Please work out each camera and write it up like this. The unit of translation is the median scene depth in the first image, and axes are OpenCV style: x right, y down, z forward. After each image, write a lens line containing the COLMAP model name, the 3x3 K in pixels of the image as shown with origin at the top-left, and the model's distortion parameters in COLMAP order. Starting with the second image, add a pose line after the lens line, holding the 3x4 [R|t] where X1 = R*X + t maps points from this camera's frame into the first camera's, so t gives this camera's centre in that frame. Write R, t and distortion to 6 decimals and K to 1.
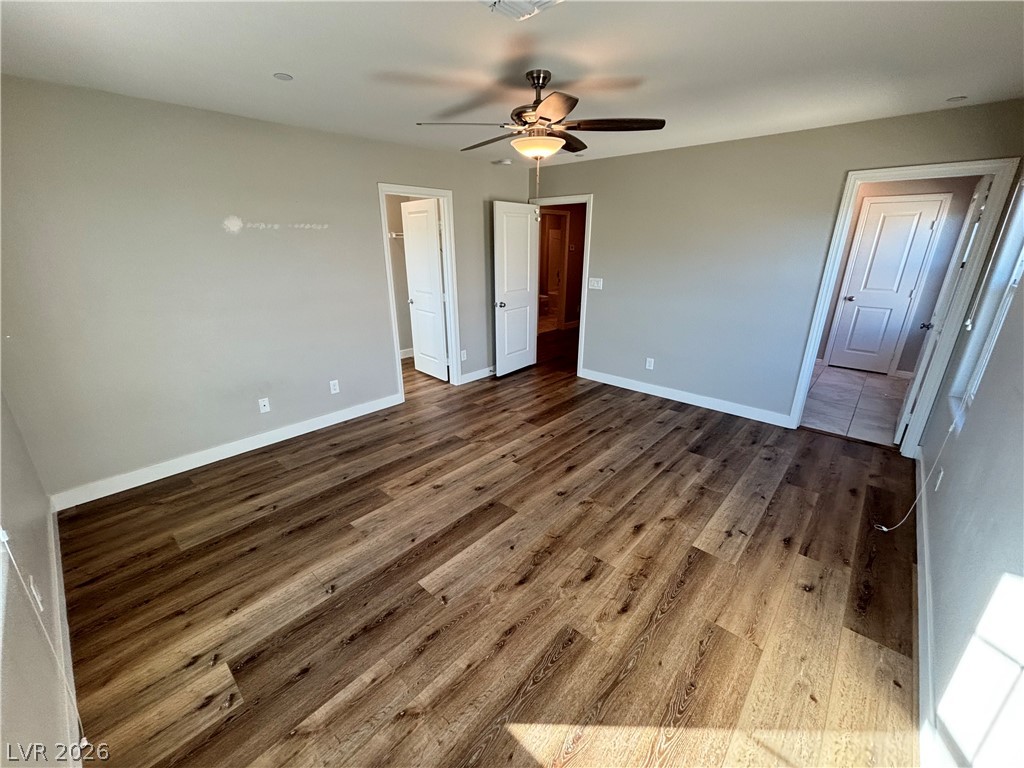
lens RADIAL K [[411.3, 0, 511.1], [0, 411.3, 385.3], [0, 0, 1]] dist [-0.002432, -0.000253]
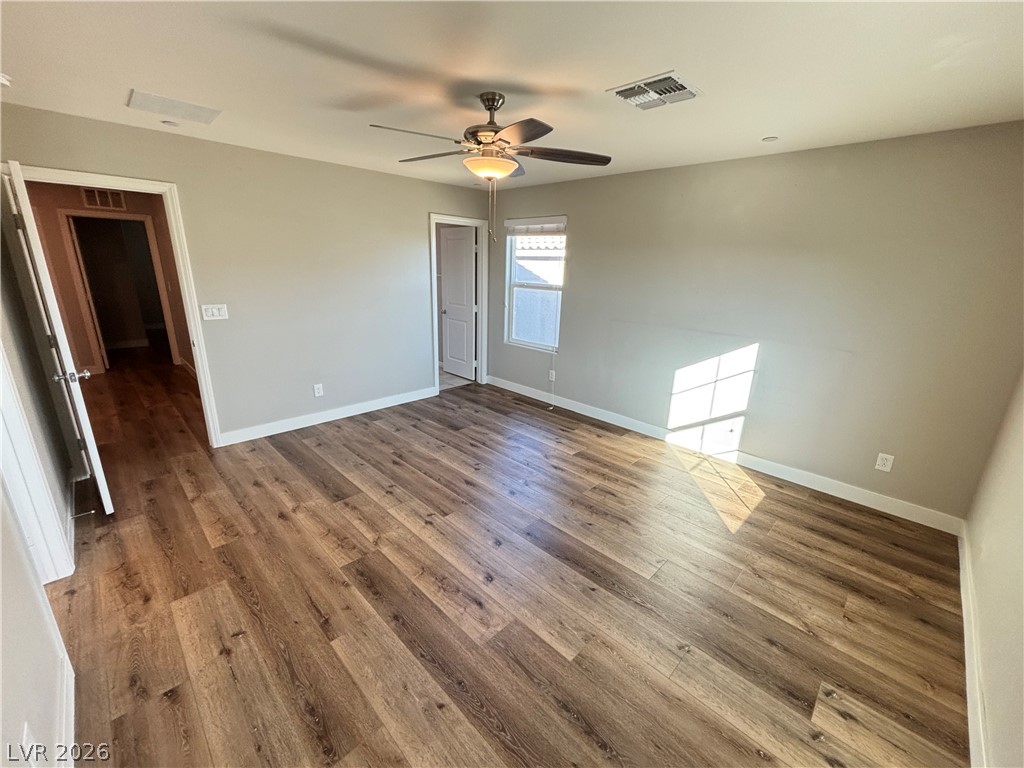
lens RADIAL K [[416.3, 0, 530.2], [0, 416.3, 387.4], [0, 0, 1]] dist [0.000229, 0.000066]
pose [[0.021643, -0.286613, 0.957802, -0.819009], [0.303949, 0.914565, 0.266807, -0.253265], [-0.952442, 0.285348, 0.106910, 0.763246]]
